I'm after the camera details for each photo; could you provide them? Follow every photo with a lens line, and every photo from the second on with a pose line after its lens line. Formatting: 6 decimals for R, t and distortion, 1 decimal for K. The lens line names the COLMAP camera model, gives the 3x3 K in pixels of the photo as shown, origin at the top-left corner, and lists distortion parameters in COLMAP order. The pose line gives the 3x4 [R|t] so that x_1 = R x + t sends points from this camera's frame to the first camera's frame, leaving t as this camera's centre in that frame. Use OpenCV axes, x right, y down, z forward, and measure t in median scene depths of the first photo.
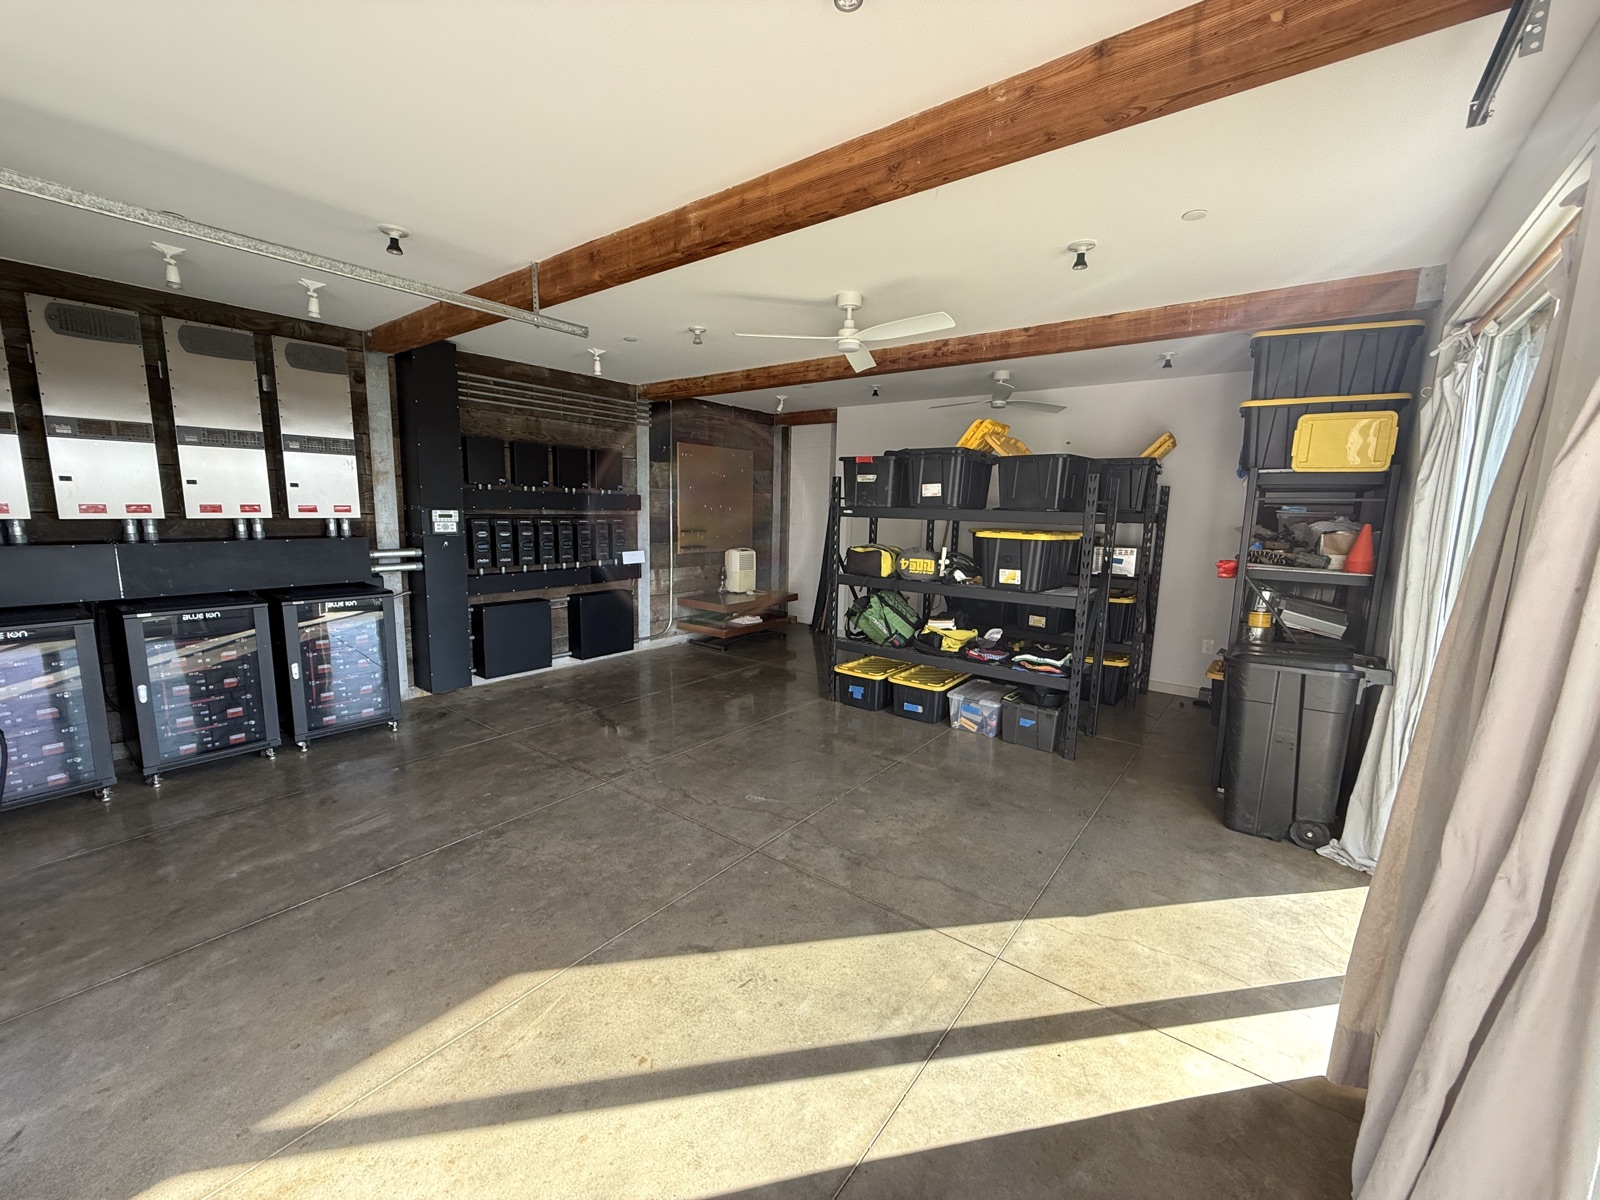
lens RADIAL K [[633.7, 0, 797.3], [0, 633.7, 598.3], [0, 0, 1]] dist [0.000242, -0.000026]
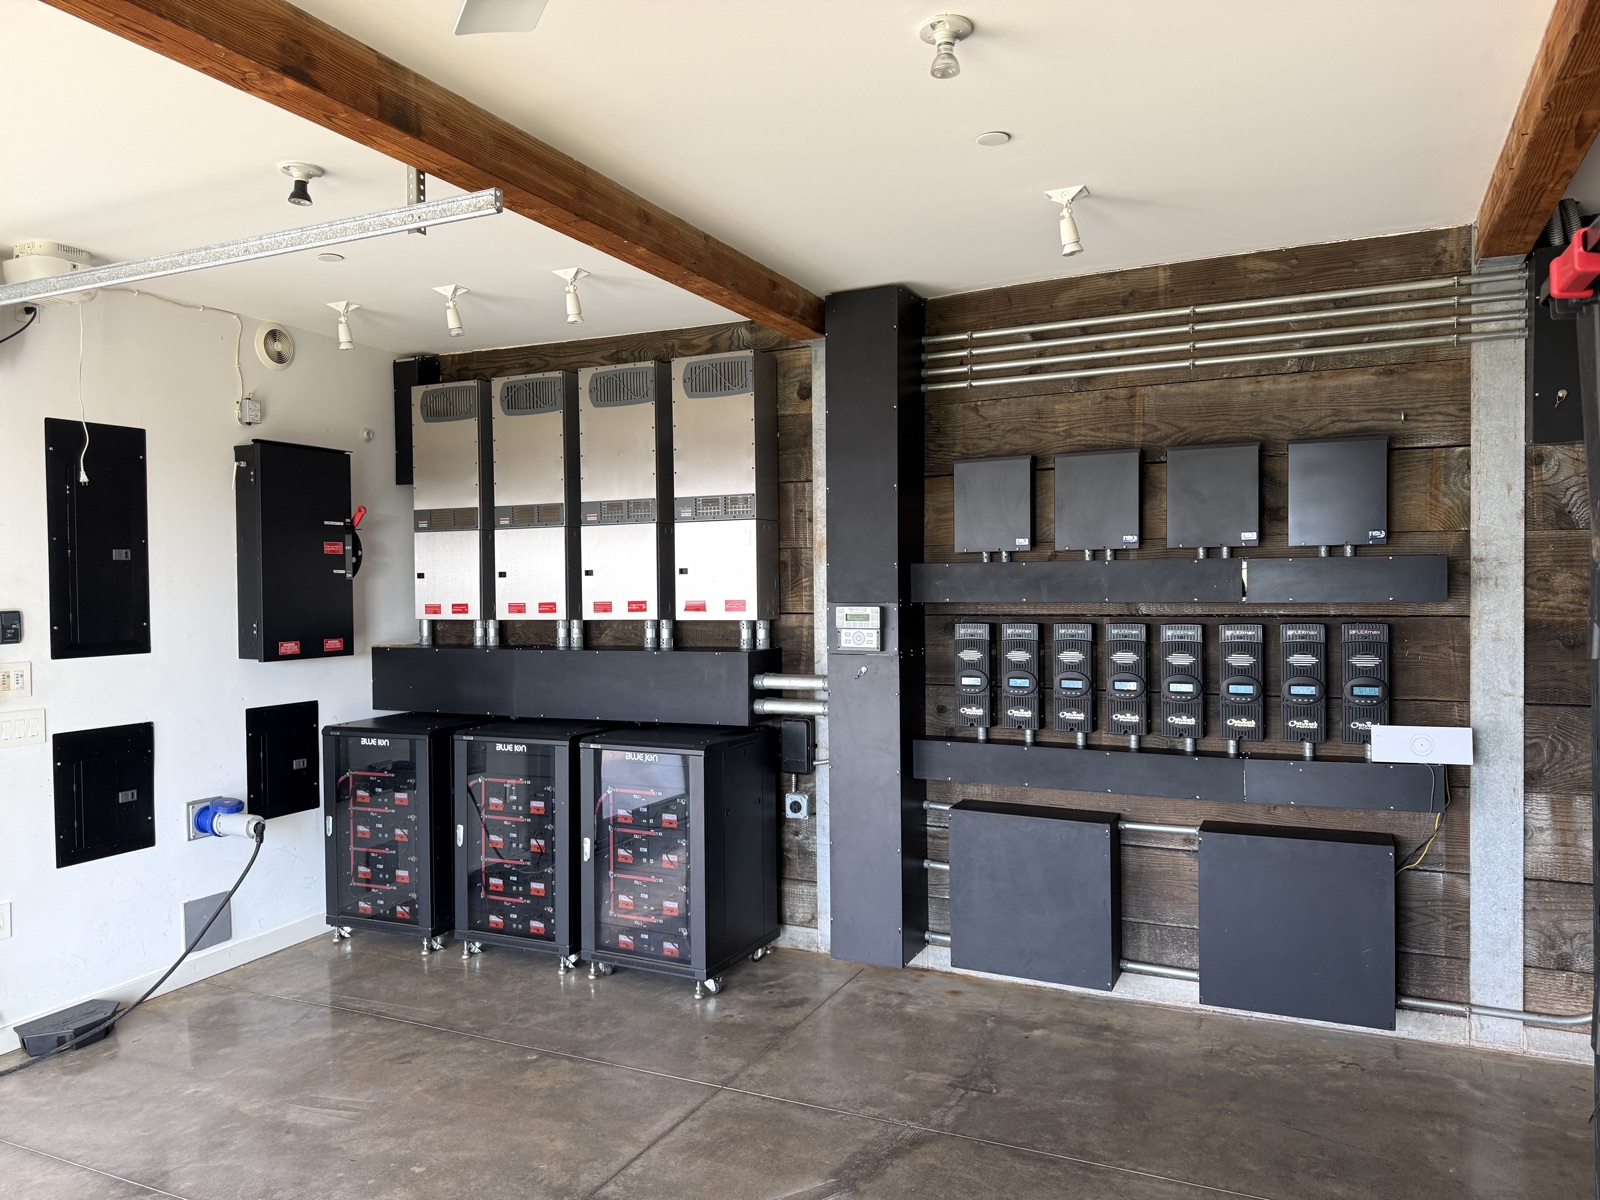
lens RADIAL K [[1123.3, 0, 800.0], [0, 1123.3, 600.0], [0, 0, 1]] dist [0.030217, -0.004385]
pose [[0.210060, -0.010843, -0.977628, 0.349310], [-0.126754, 0.991197, -0.038229, -0.108322], [0.969437, 0.131948, 0.206837, 0.802510]]
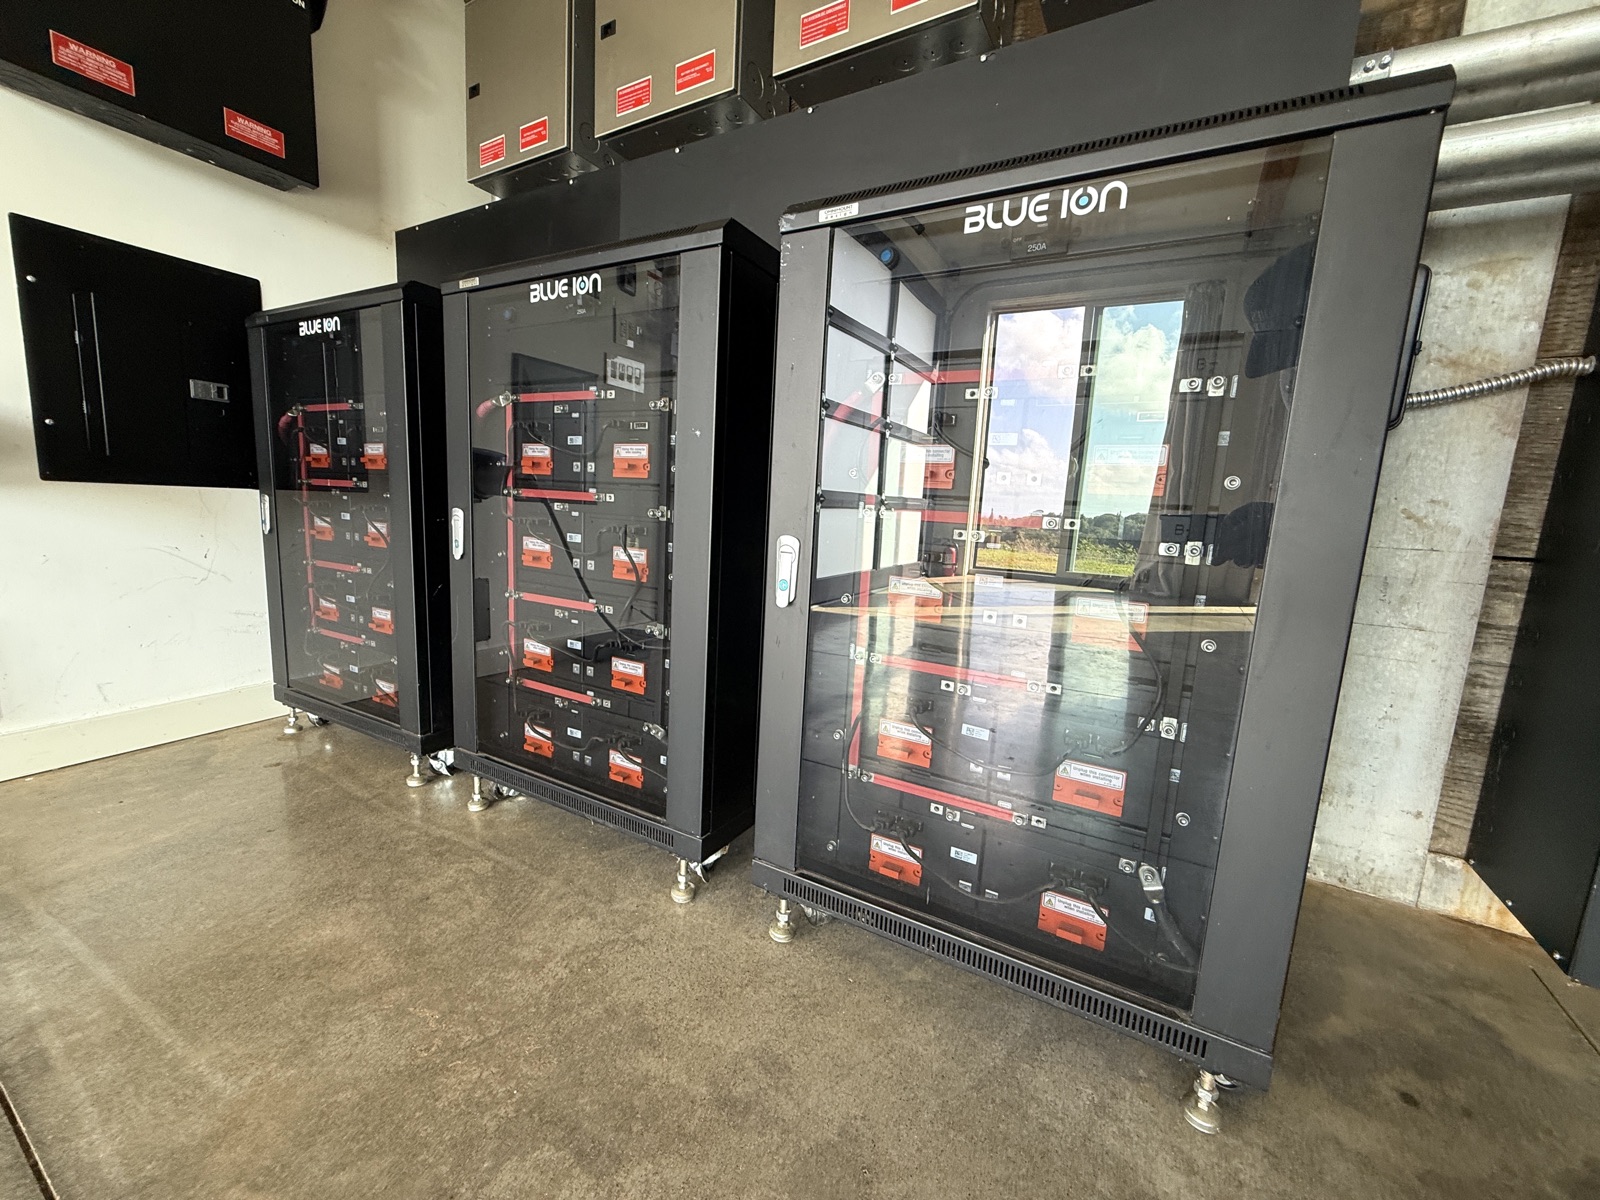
lens RADIAL K [[633.7, 0, 797.3], [0, 633.7, 598.3], [0, 0, 1]] dist [0.000242, -0.000026]
pose [[0.133028, 0.135740, -0.981773, -0.498231], [-0.187936, 0.976060, 0.109485, 0.084502], [0.973131, 0.169946, 0.155354, 0.837170]]
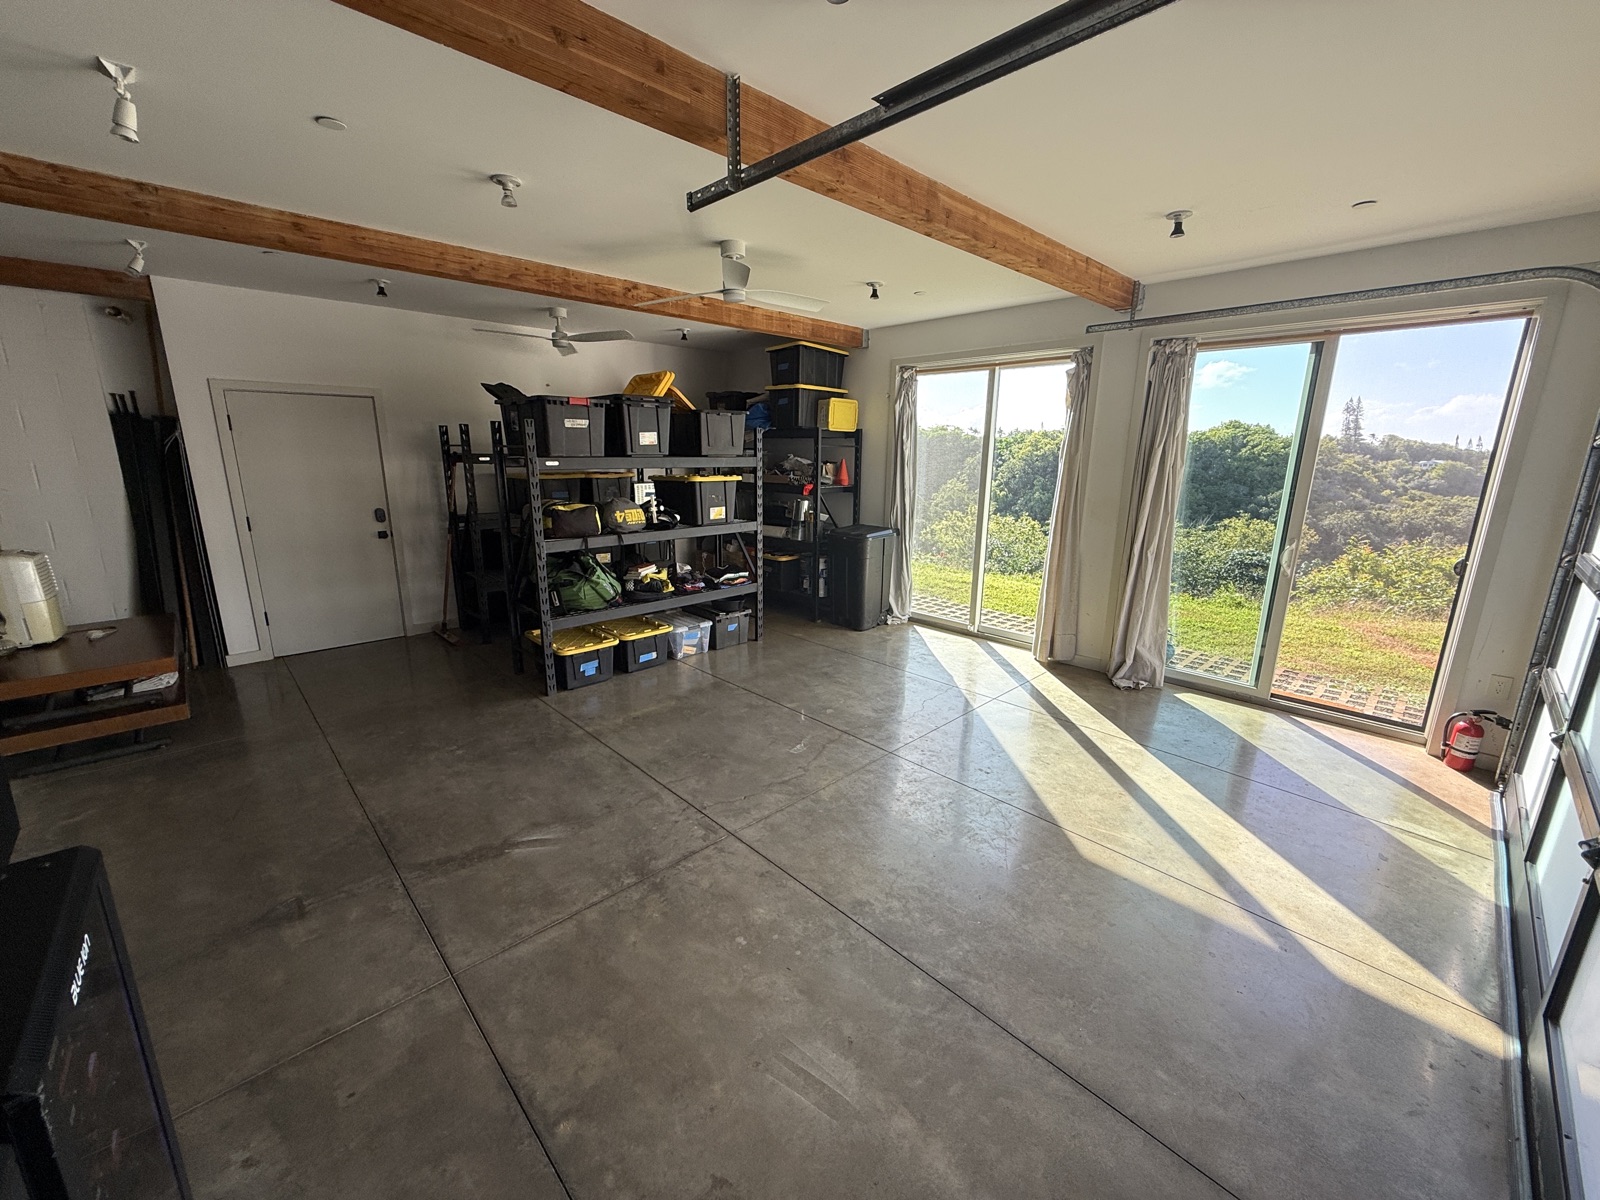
lens RADIAL K [[633.7, 0, 797.3], [0, 633.7, 598.3], [0, 0, 1]] dist [0.000242, -0.000026]
pose [[0.149347, -0.248254, 0.957113, -0.769974], [0.138846, 0.963643, 0.228283, -0.122325], [-0.978988, 0.098798, 0.178387, 0.610664]]
